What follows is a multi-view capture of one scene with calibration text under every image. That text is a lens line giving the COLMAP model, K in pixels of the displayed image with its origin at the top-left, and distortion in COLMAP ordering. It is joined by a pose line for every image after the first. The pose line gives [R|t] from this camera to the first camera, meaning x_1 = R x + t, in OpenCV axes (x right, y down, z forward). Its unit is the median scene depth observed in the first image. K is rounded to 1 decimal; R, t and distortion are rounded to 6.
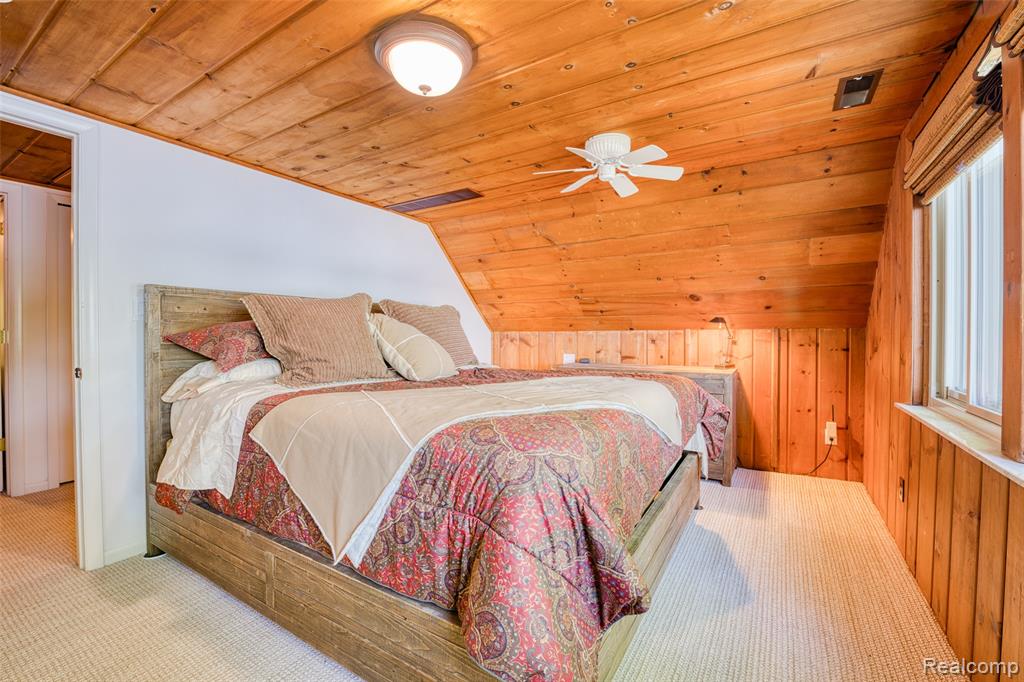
lens RADIAL K [[417.9, 0, 508.3], [0, 417.9, 339.5], [0, 0, 1]] dist [-0.002752, -0.000147]
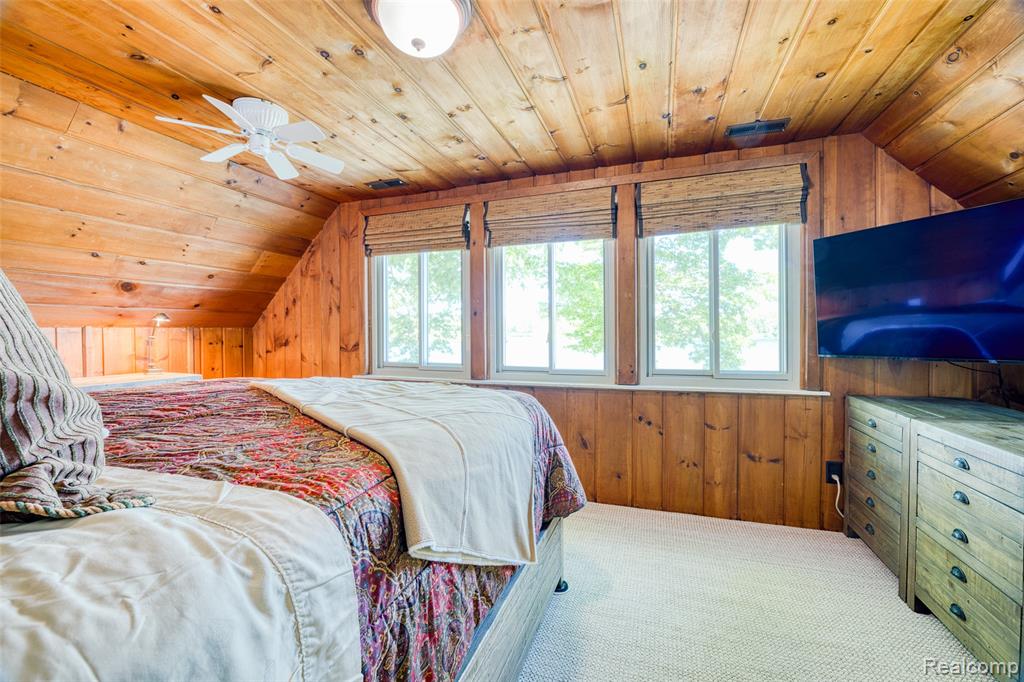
lens RADIAL K [[417.9, 0, 508.3], [0, 417.9, 339.5], [0, 0, 1]] dist [-0.002752, -0.000147]
pose [[-0.201511, -0.015318, 0.979366, -0.488949], [0.016851, 0.999676, 0.019102, -0.003909], [-0.979341, 0.020353, -0.201188, 0.481478]]
